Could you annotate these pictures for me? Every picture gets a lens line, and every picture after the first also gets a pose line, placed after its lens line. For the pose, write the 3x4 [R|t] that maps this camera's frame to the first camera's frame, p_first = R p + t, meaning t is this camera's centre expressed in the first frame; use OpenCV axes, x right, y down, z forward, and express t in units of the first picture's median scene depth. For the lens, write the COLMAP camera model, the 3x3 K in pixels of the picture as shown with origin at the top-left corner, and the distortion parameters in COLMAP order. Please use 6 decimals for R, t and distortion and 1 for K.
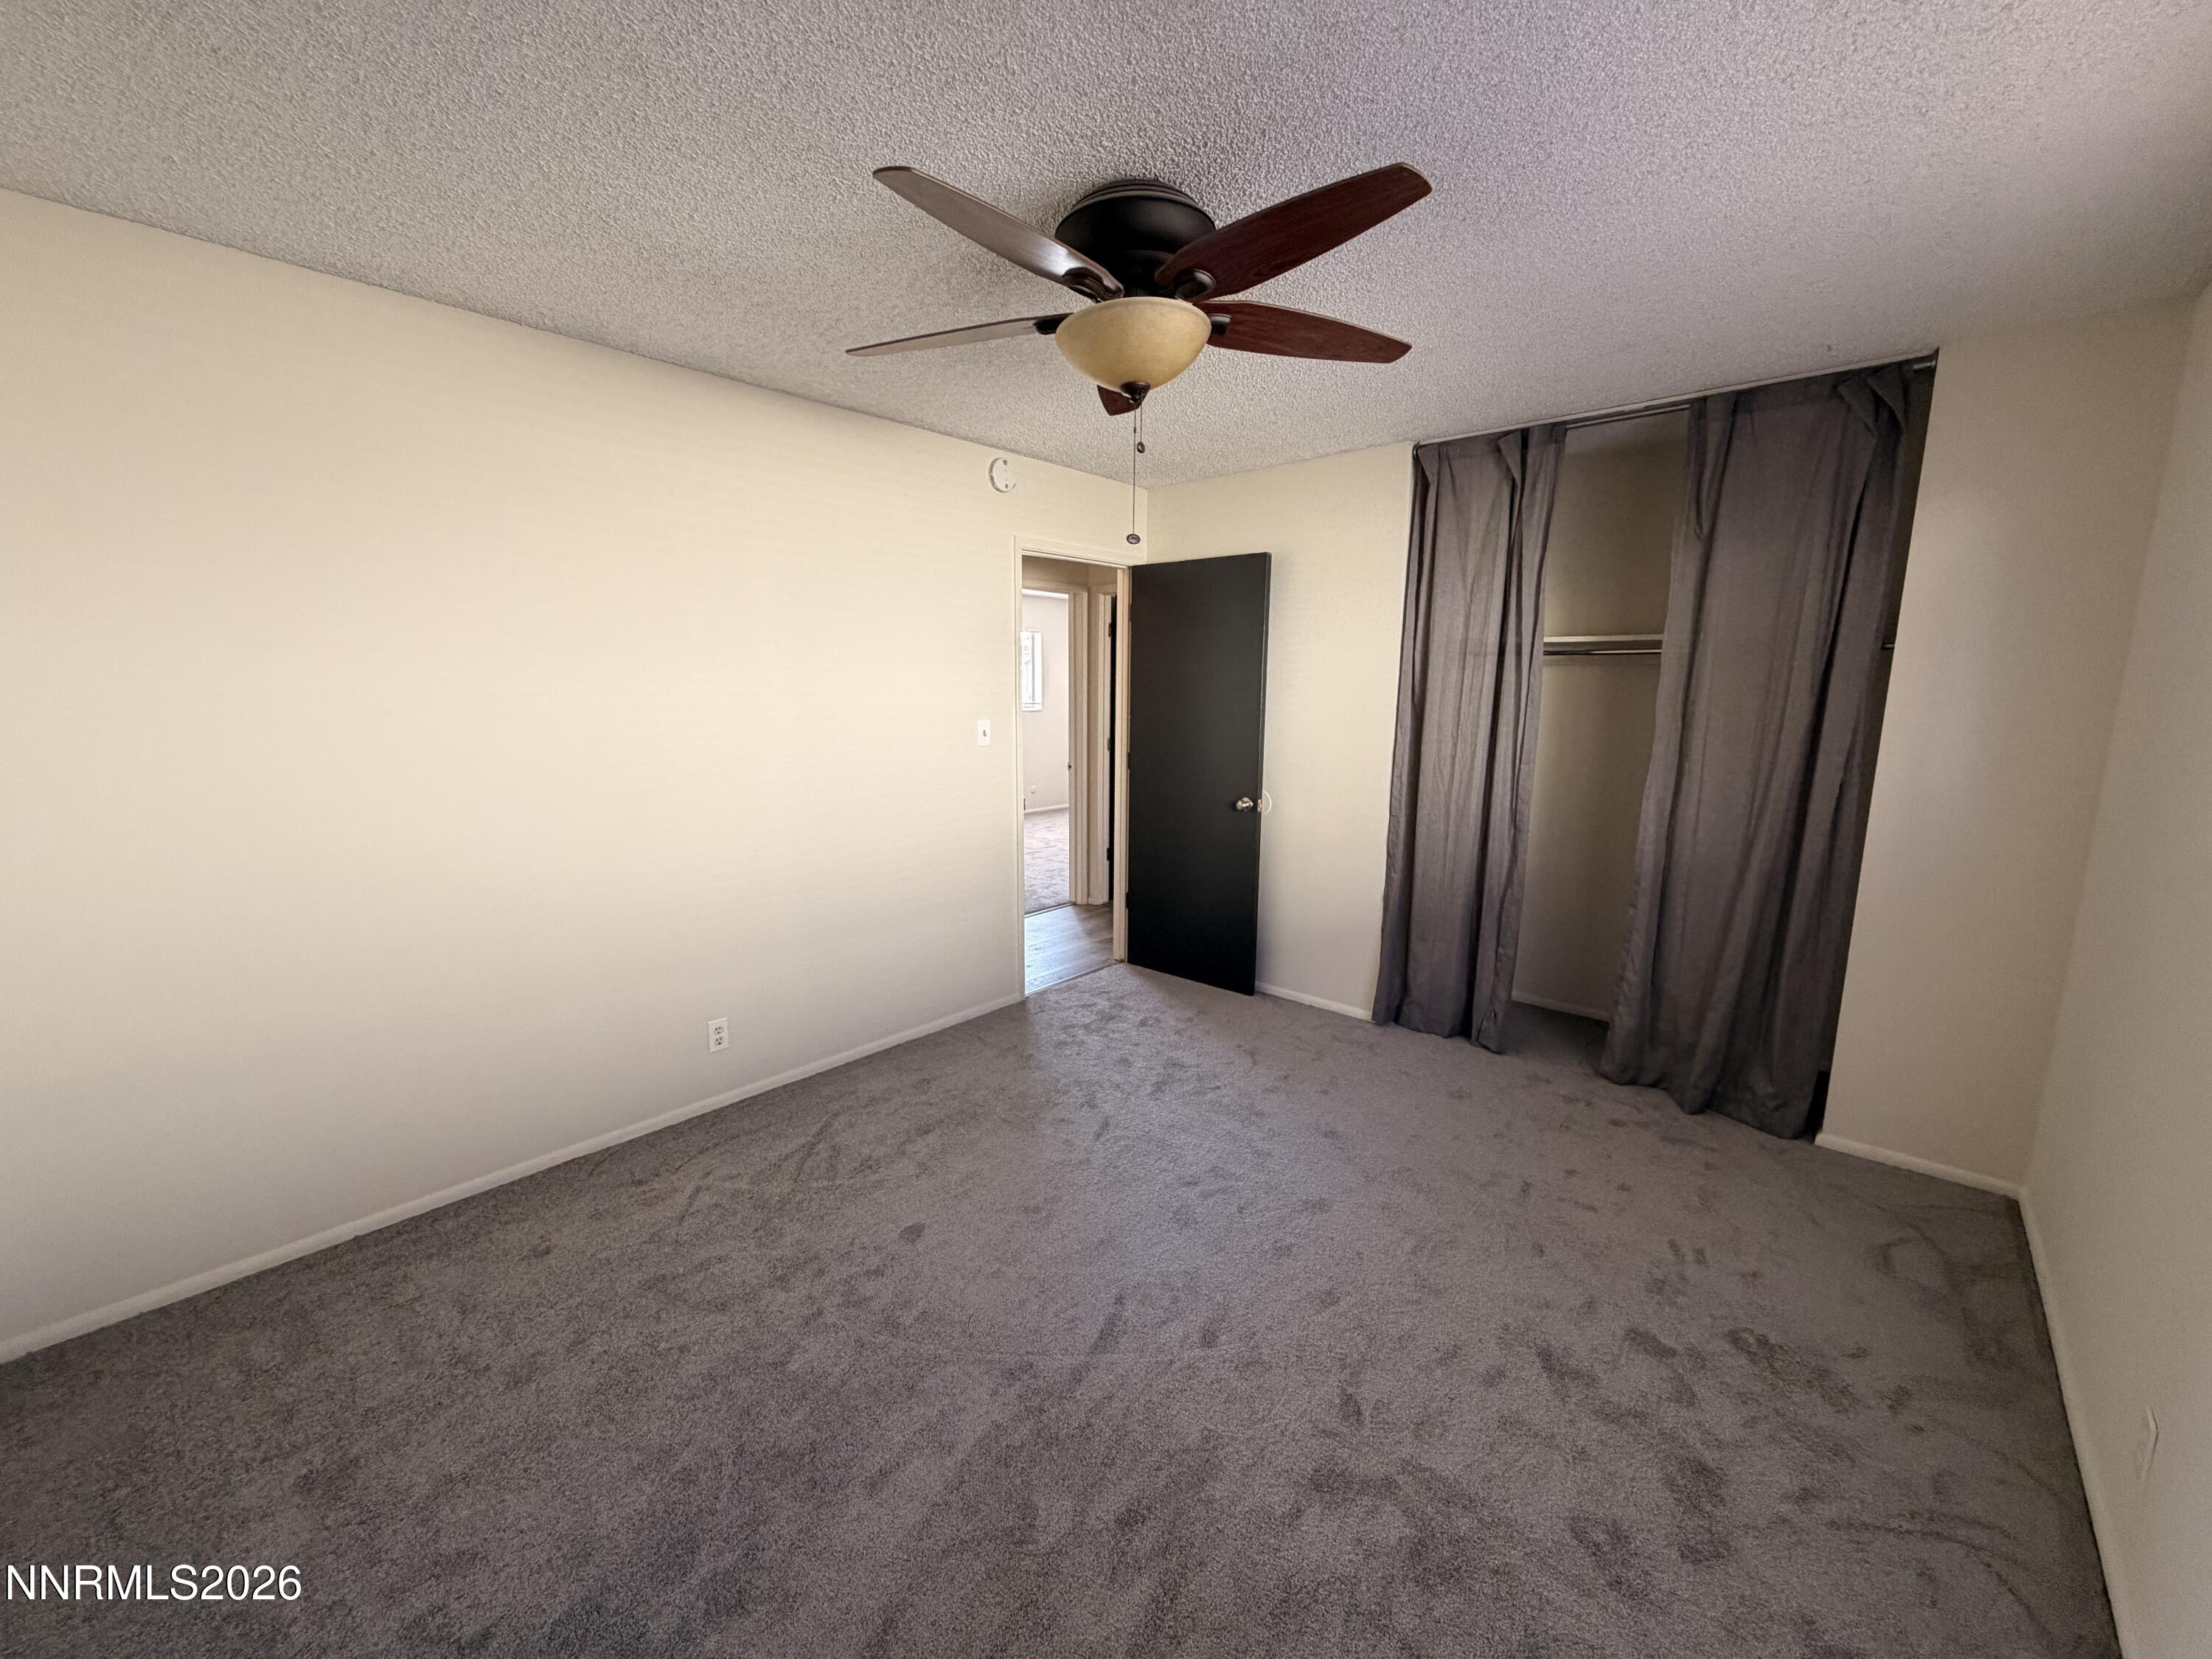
lens RADIAL K [[876.7, 0, 1095.5], [0, 876.7, 831.4], [0, 0, 1]] dist [-0.000805, 0.000247]
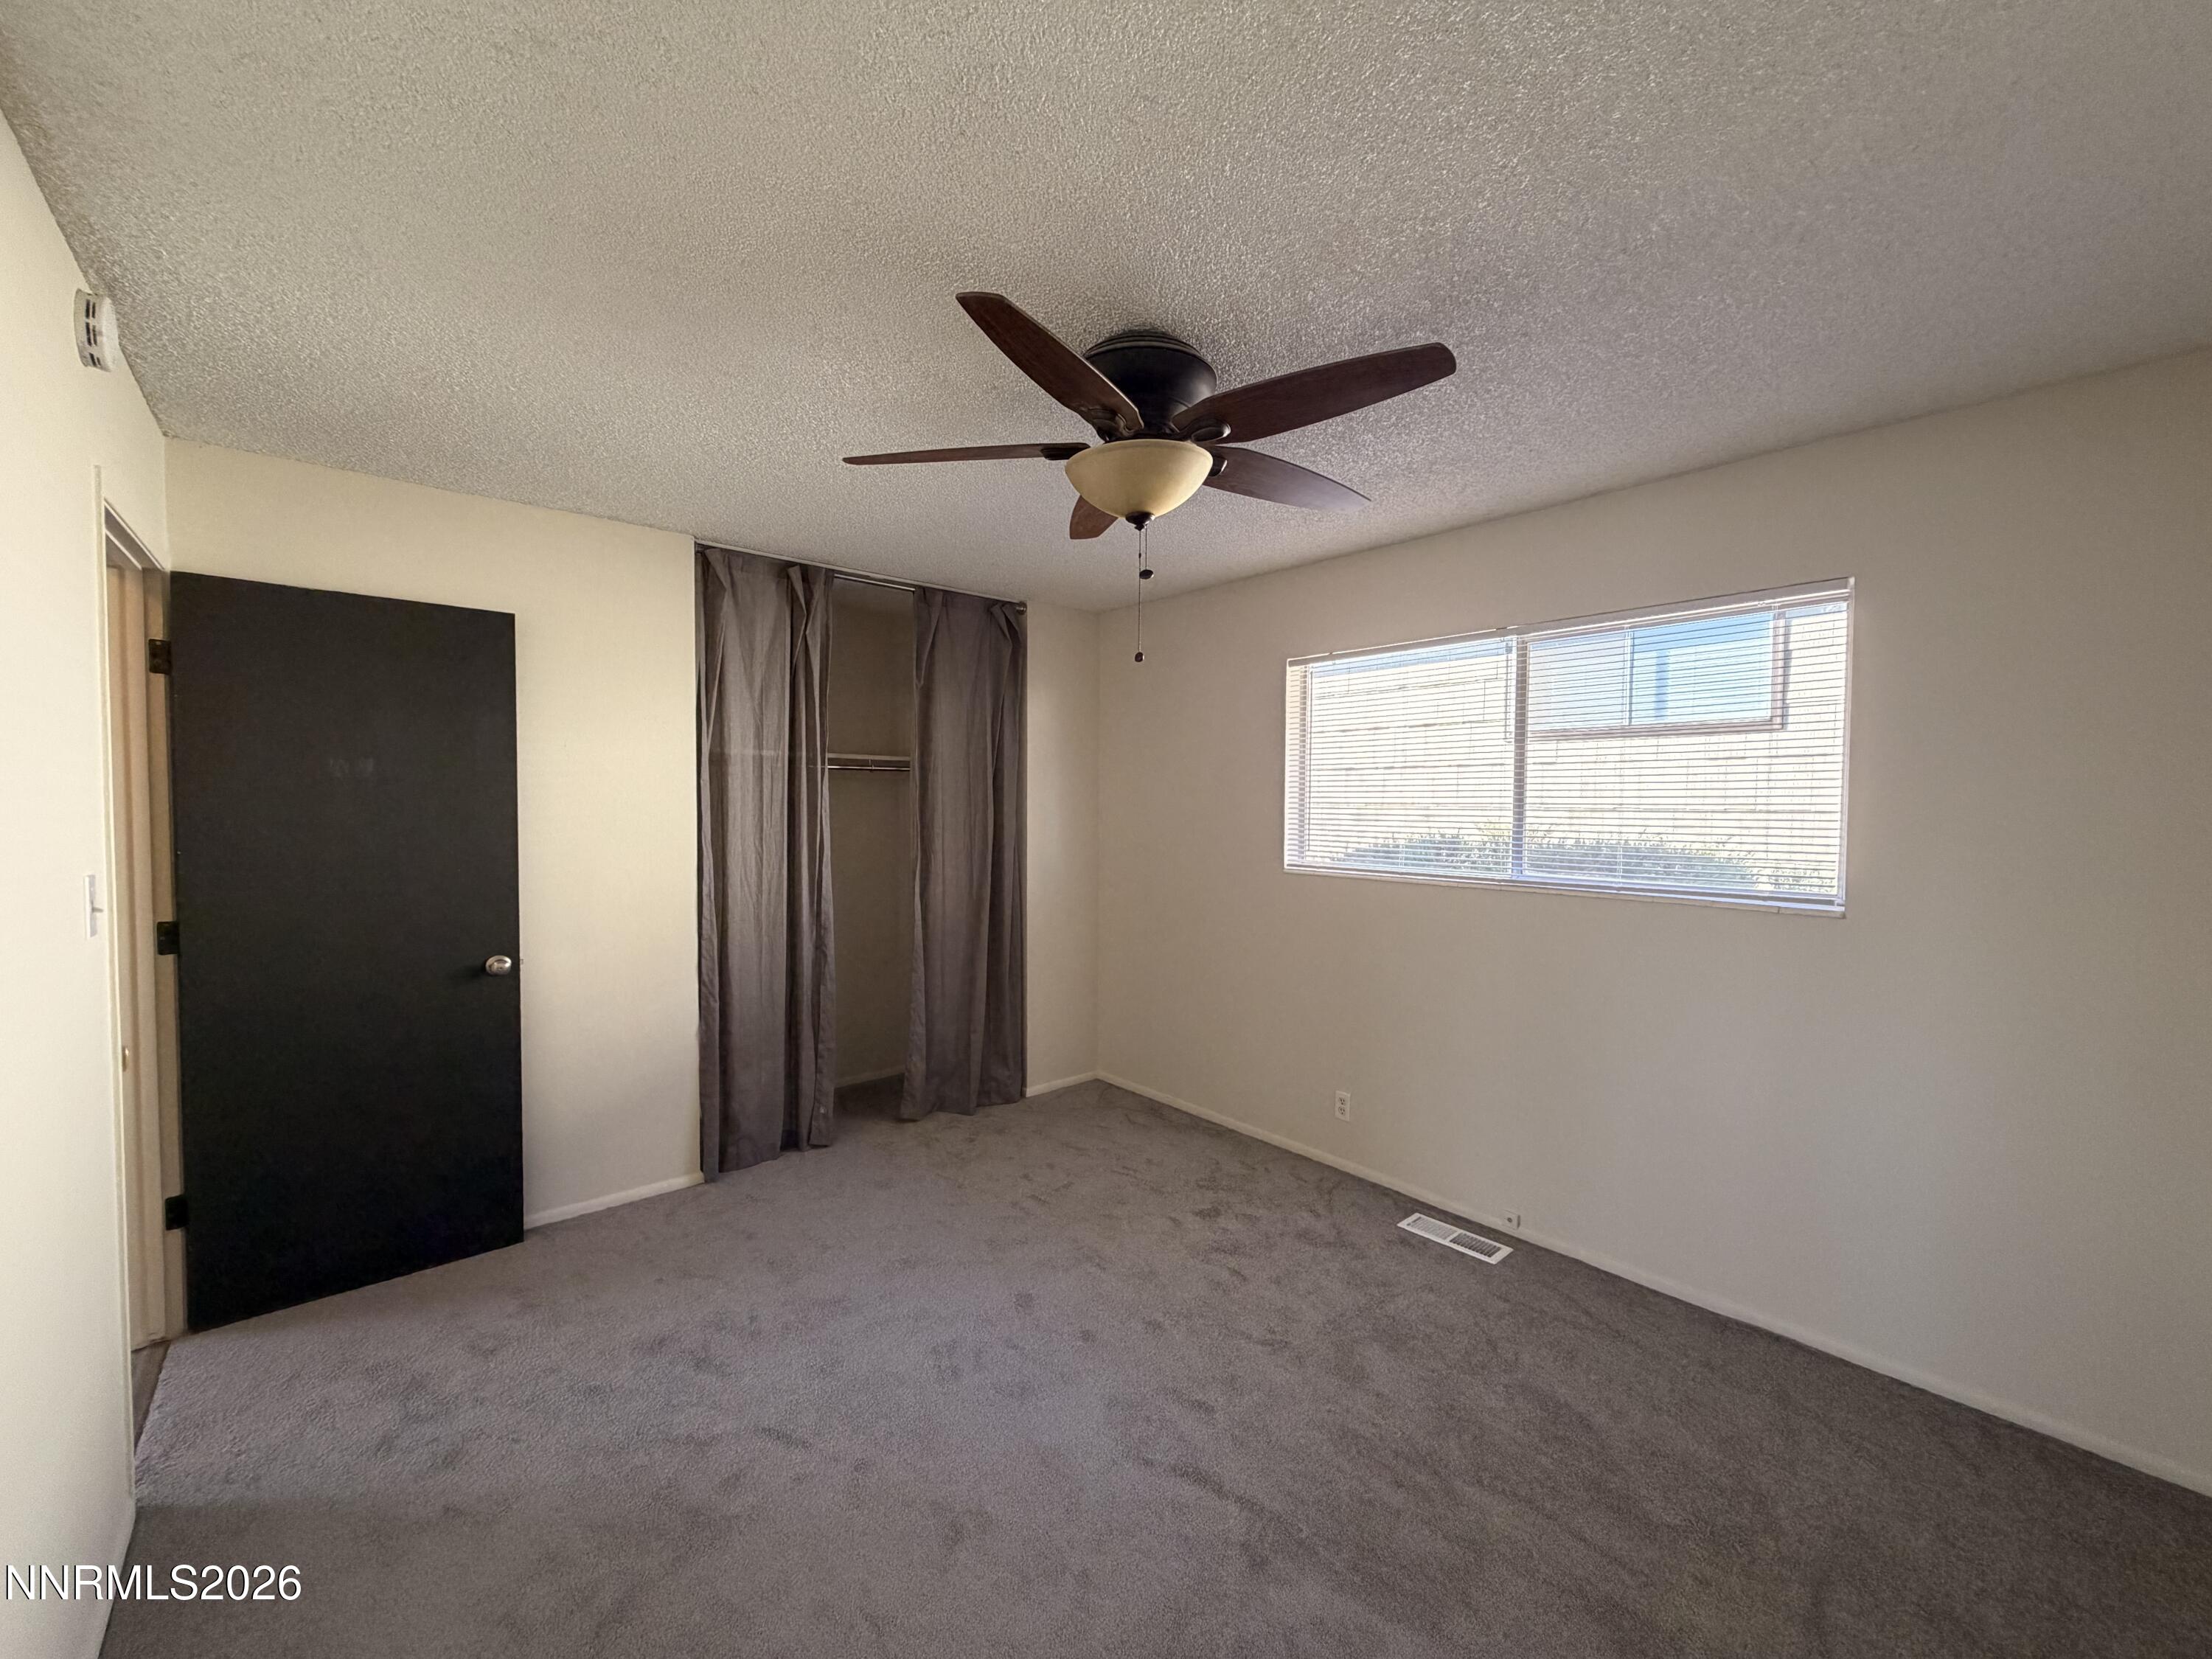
lens RADIAL K [[876.7, 0, 1107.3], [0, 876.7, 830.3], [0, 0, 1]] dist [-0.000805, 0.000247]
pose [[0.121180, -0.038981, 0.991865, -0.578118], [0.159879, 0.986949, 0.019255, -0.093095], [-0.979670, 0.156245, 0.125830, 0.553800]]
